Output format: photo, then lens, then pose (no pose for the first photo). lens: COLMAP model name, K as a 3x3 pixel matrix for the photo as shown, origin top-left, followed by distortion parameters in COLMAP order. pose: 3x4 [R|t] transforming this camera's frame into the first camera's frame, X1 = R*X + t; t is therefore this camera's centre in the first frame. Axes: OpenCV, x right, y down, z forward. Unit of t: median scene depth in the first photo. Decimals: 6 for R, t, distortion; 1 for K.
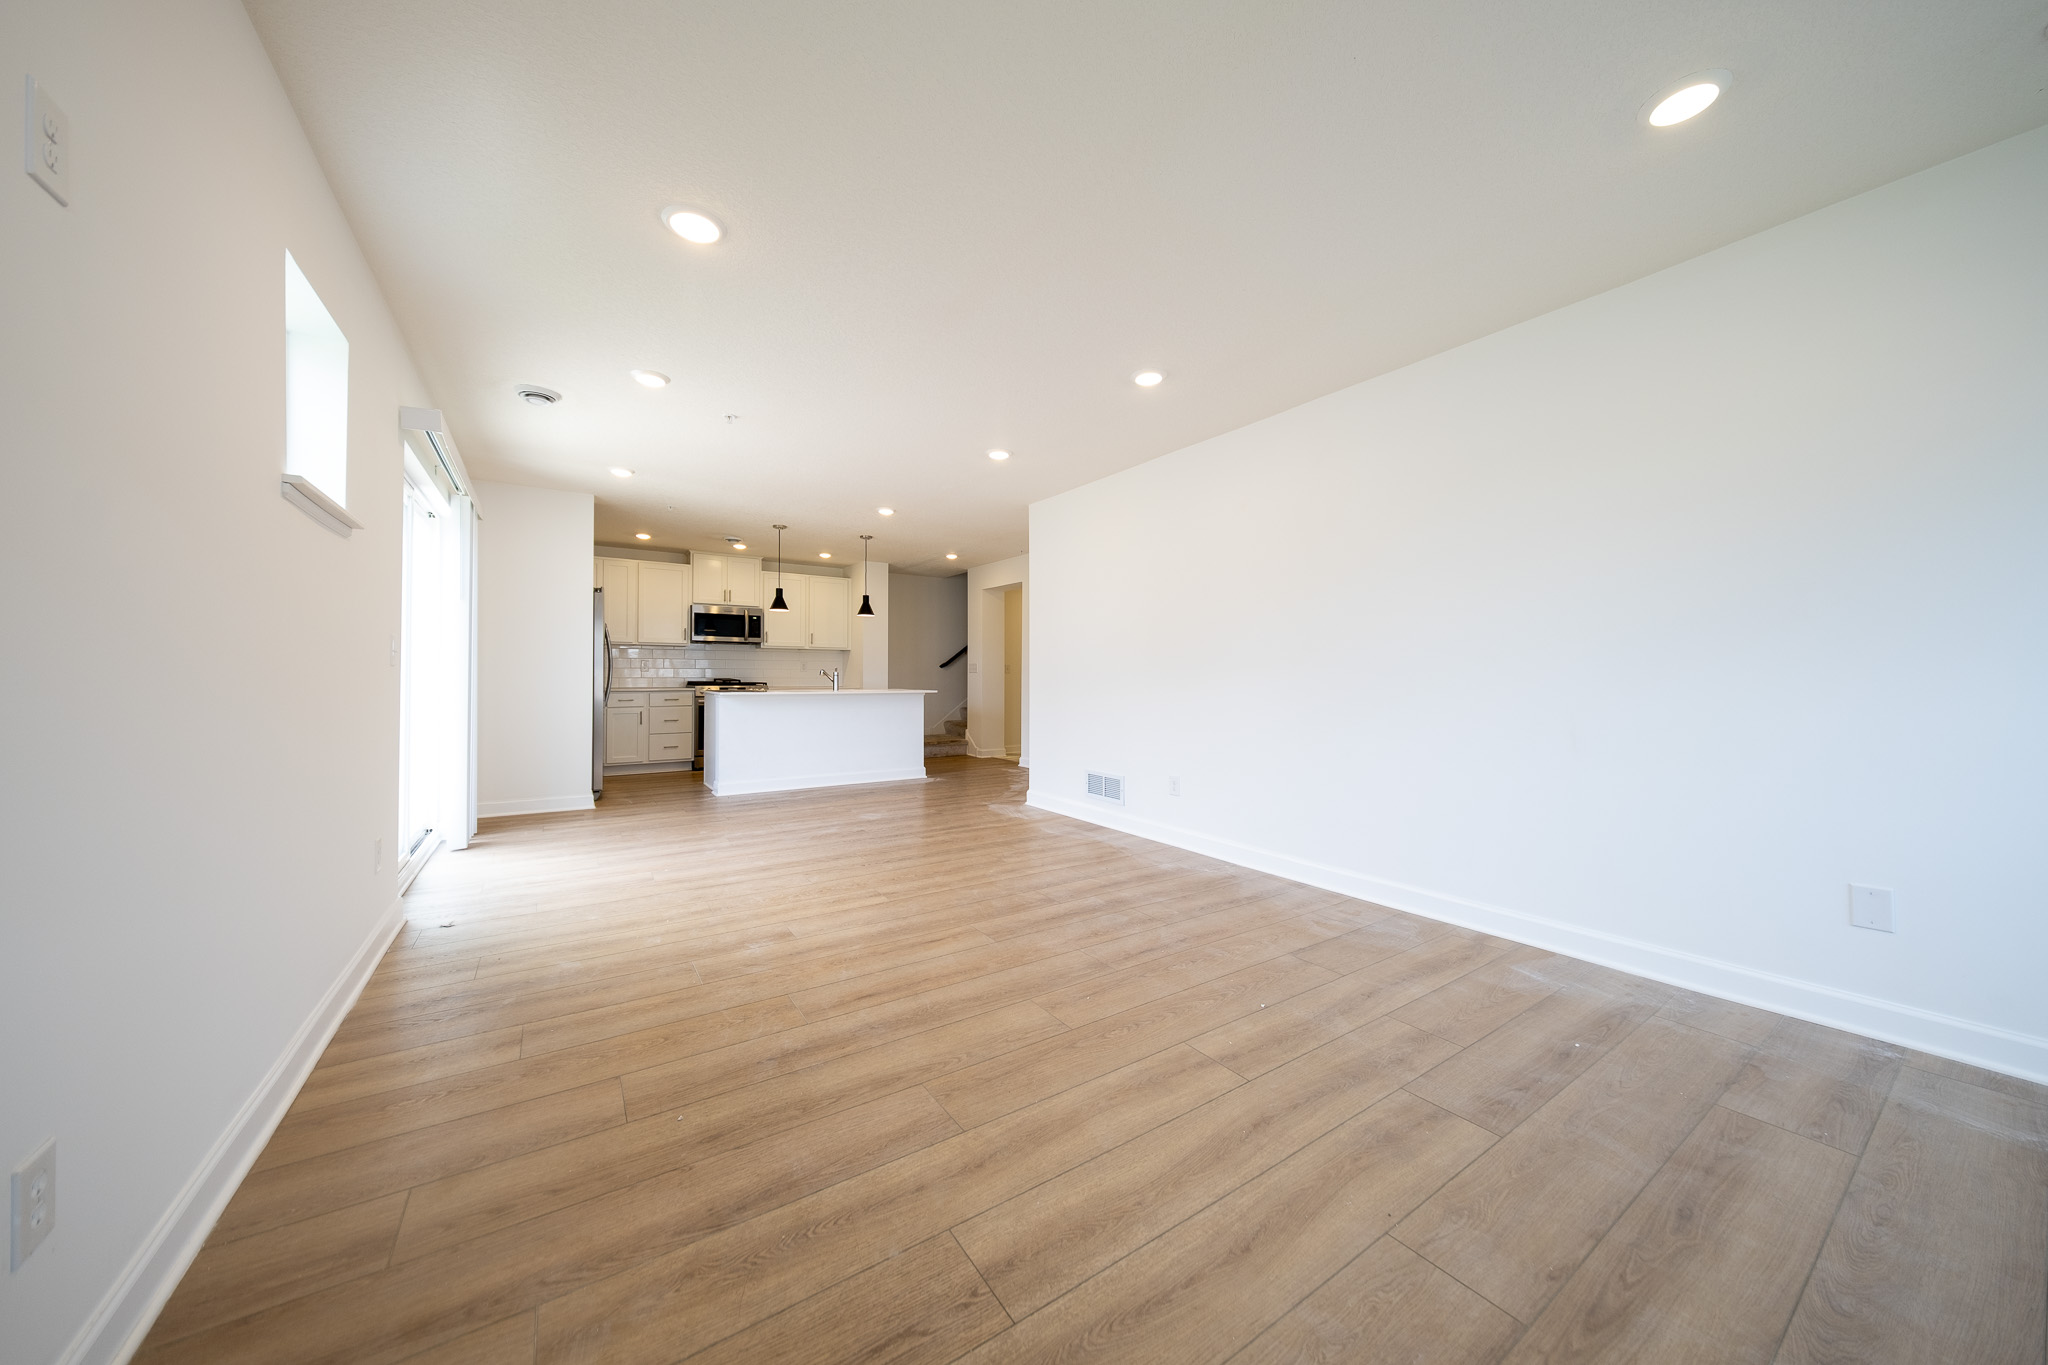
lens RADIAL K [[687.3, 0, 1017.9], [0, 687.3, 671.5], [0, 0, 1]] dist [0.002930, -0.001568]
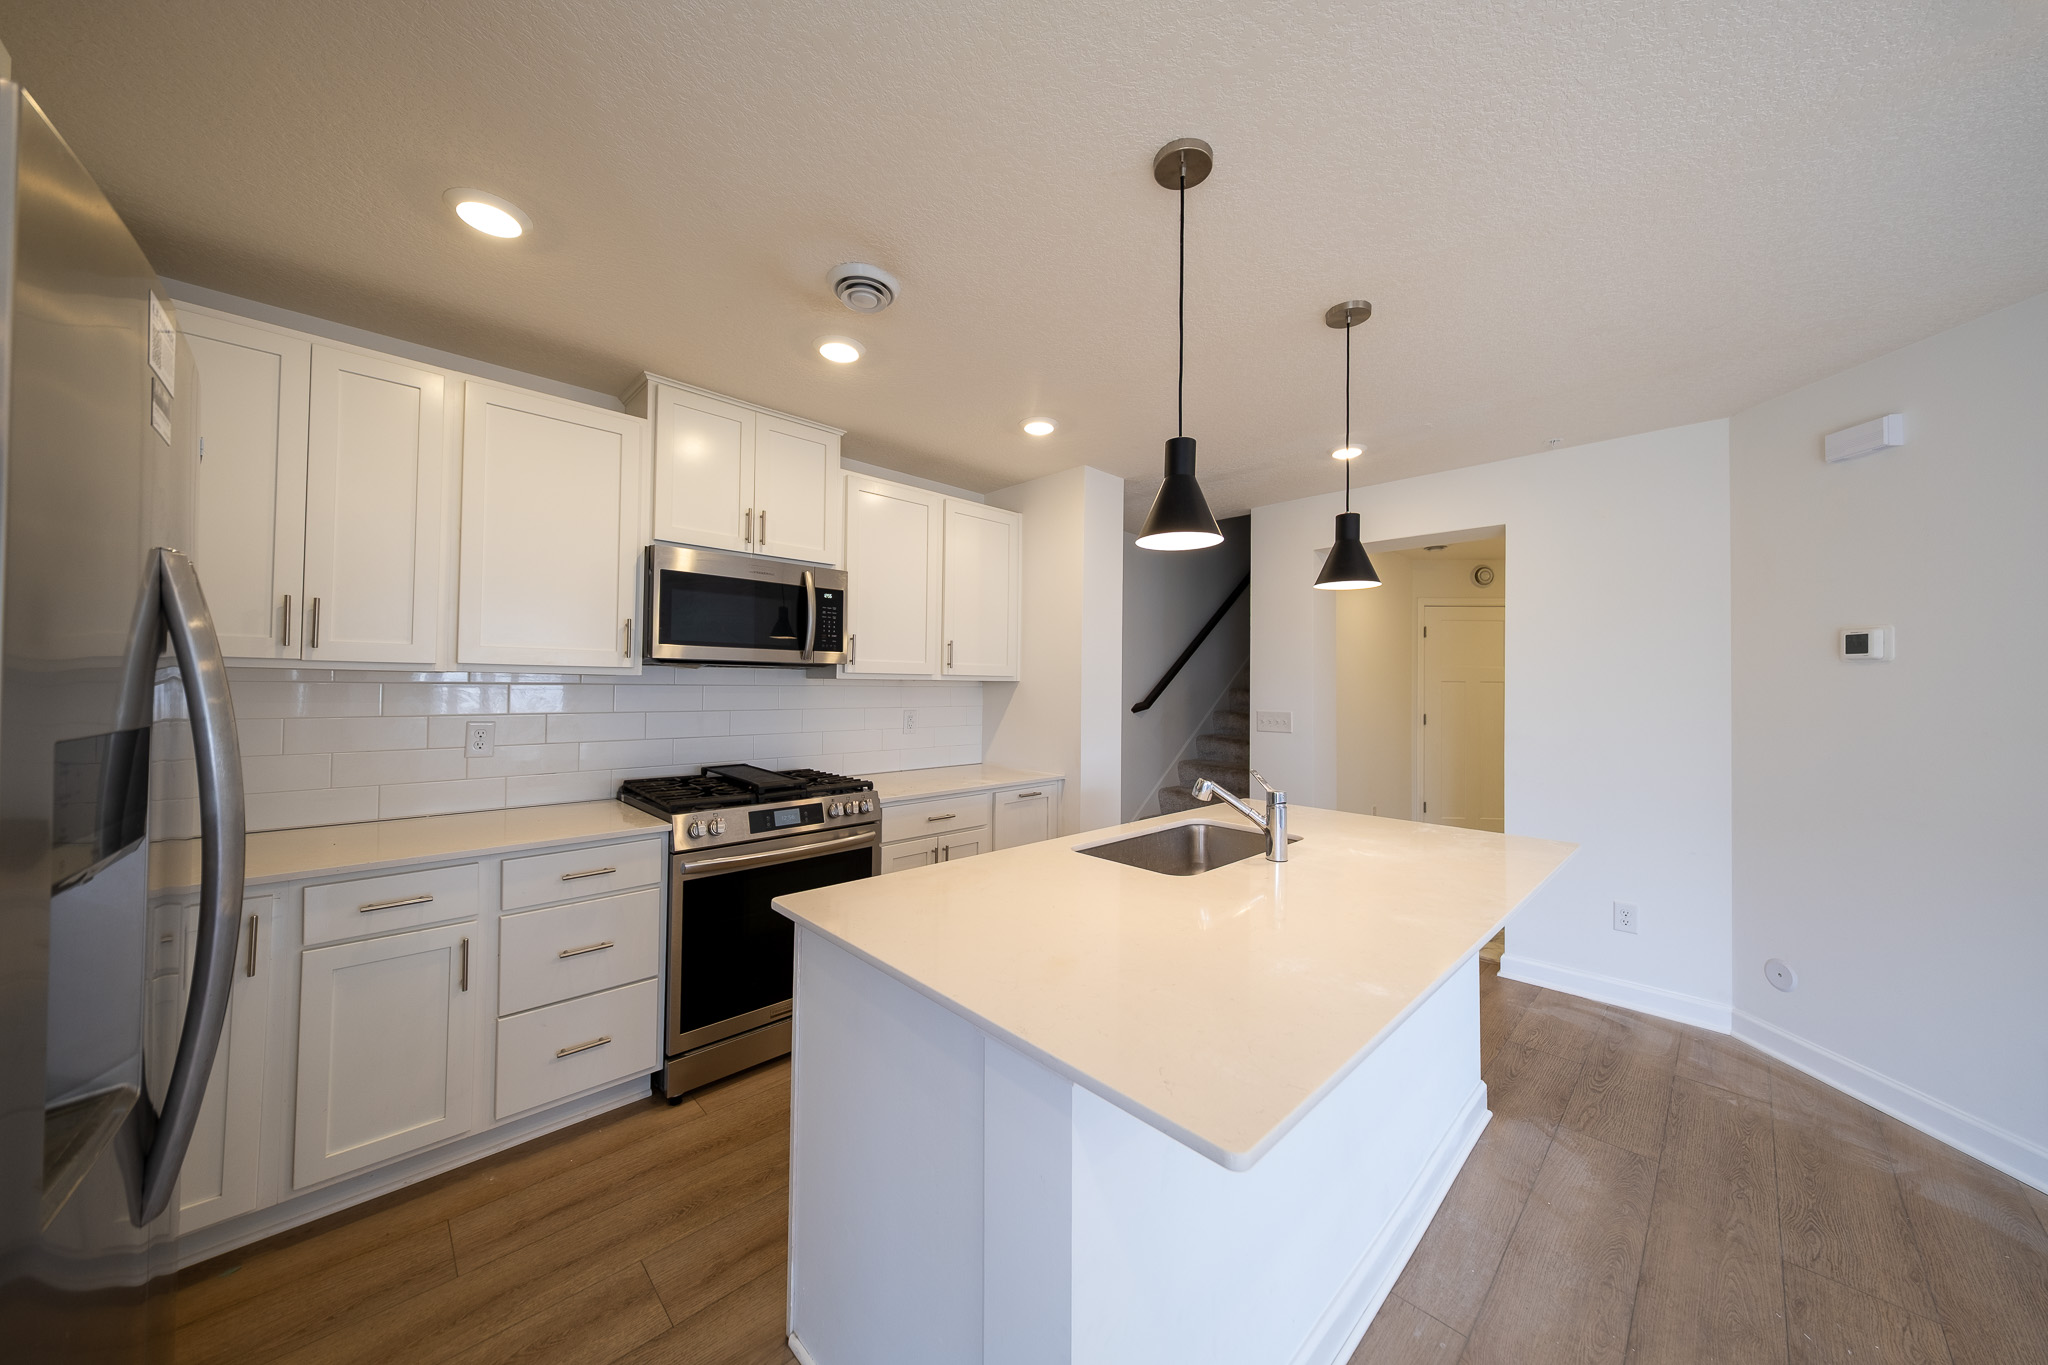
lens RADIAL K [[687.3, 0, 1013.1], [0, 687.3, 671.0], [0, 0, 1]] dist [0.002930, -0.001568]
pose [[0.981720, 0.007884, 0.190169, -0.884838], [-0.004660, 0.999838, -0.017393, -0.082485], [-0.190276, 0.016189, 0.981597, 1.579829]]
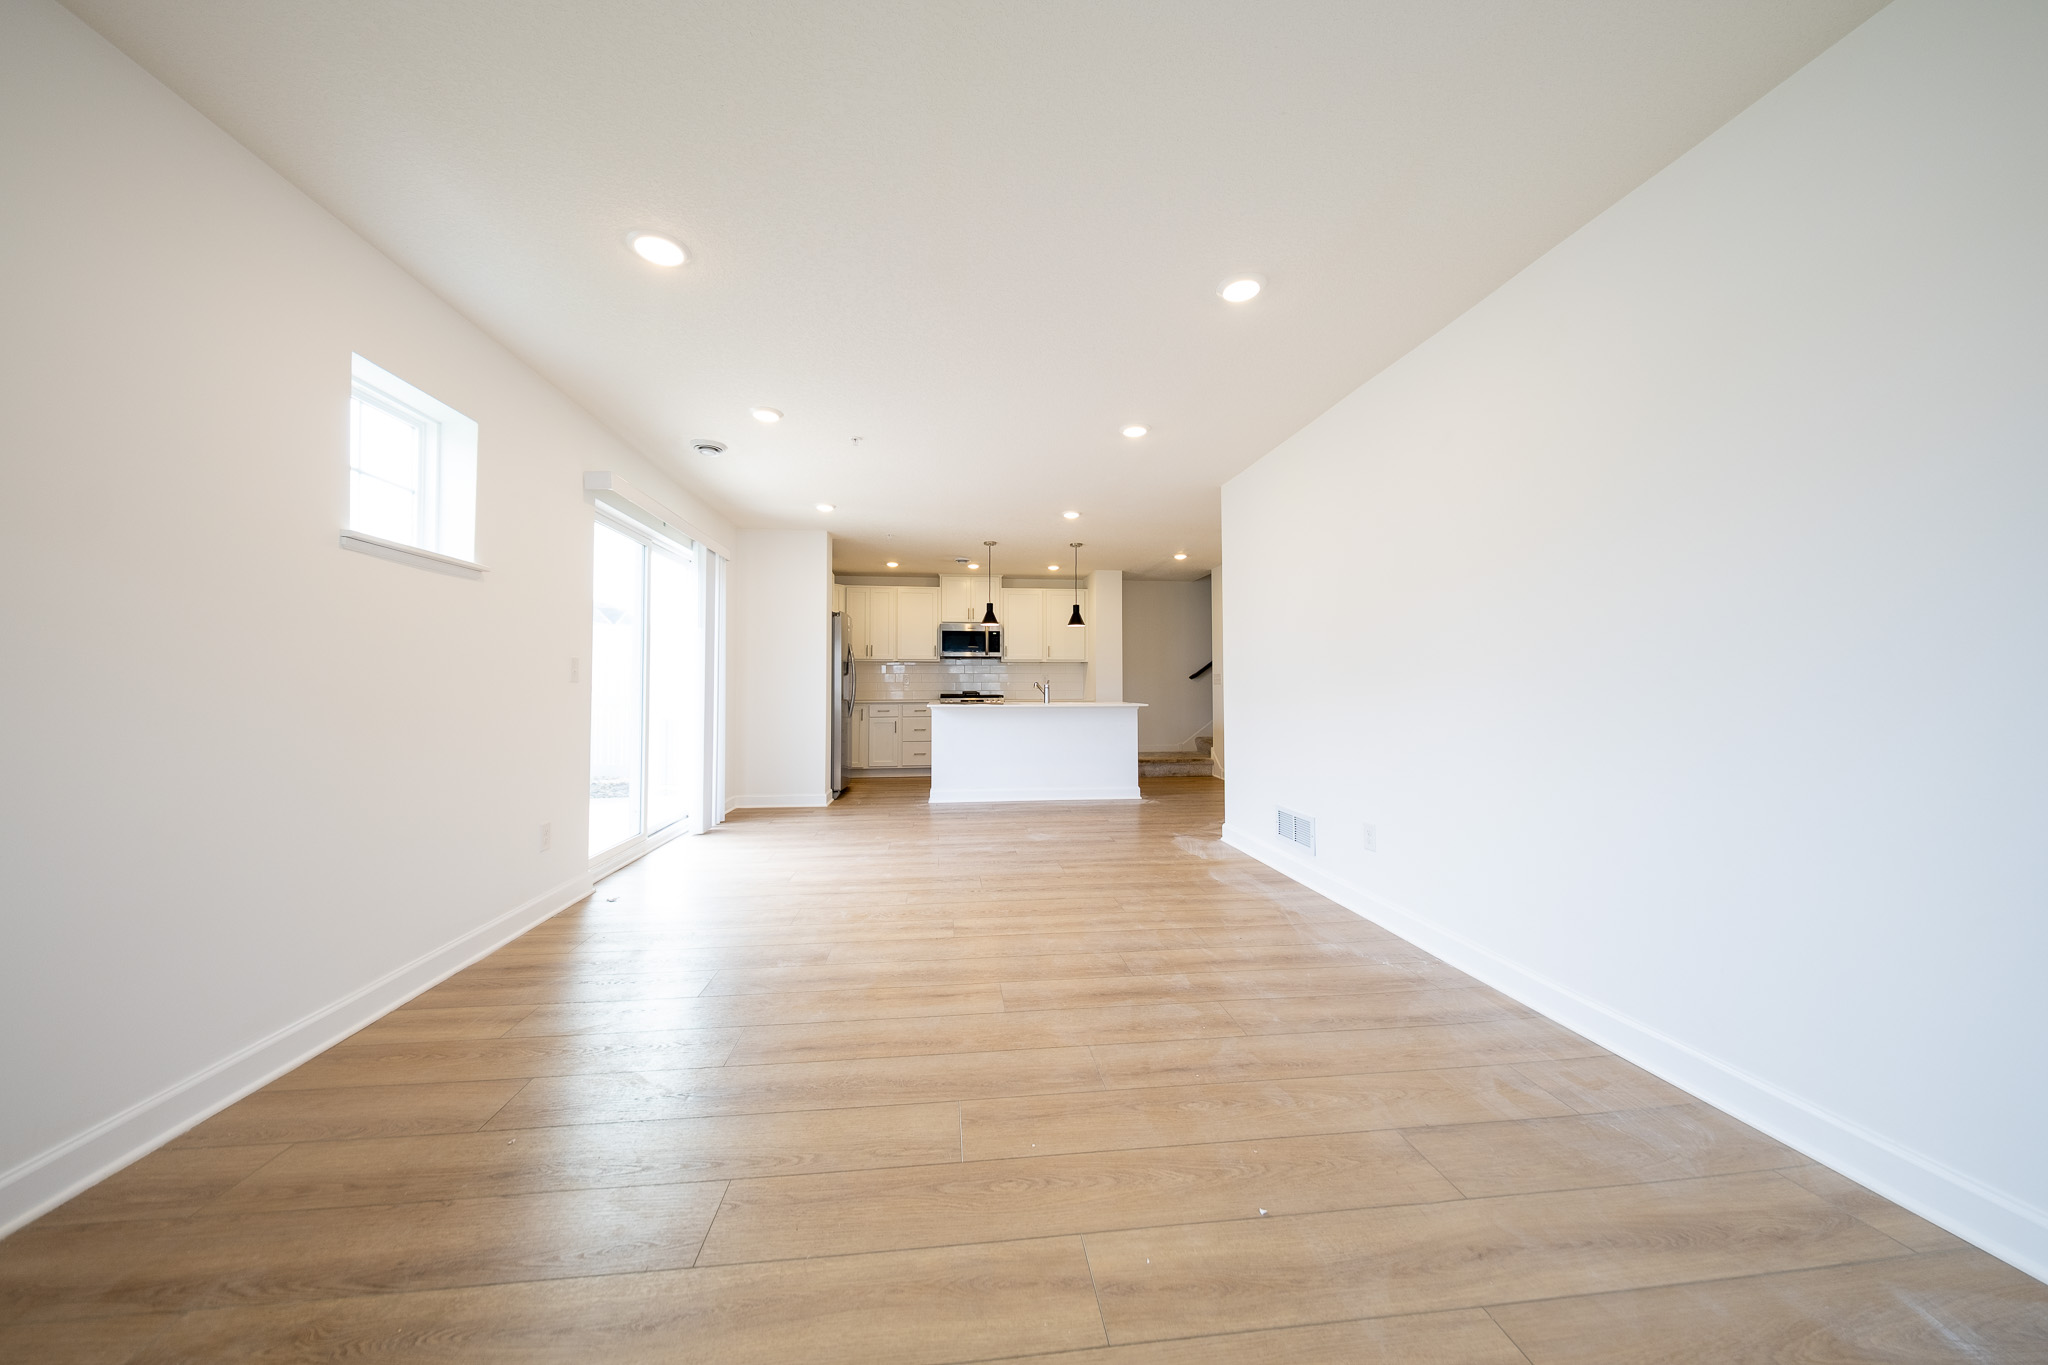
lens RADIAL K [[687.3, 0, 1020.6], [0, 687.3, 673.4], [0, 0, 1]] dist [0.002930, -0.001568]
pose [[0.890698, -0.013646, -0.454391, 0.308307], [0.007047, 0.999844, -0.016214, 0.000414], [0.454542, 0.011240, 0.890655, 0.225614]]
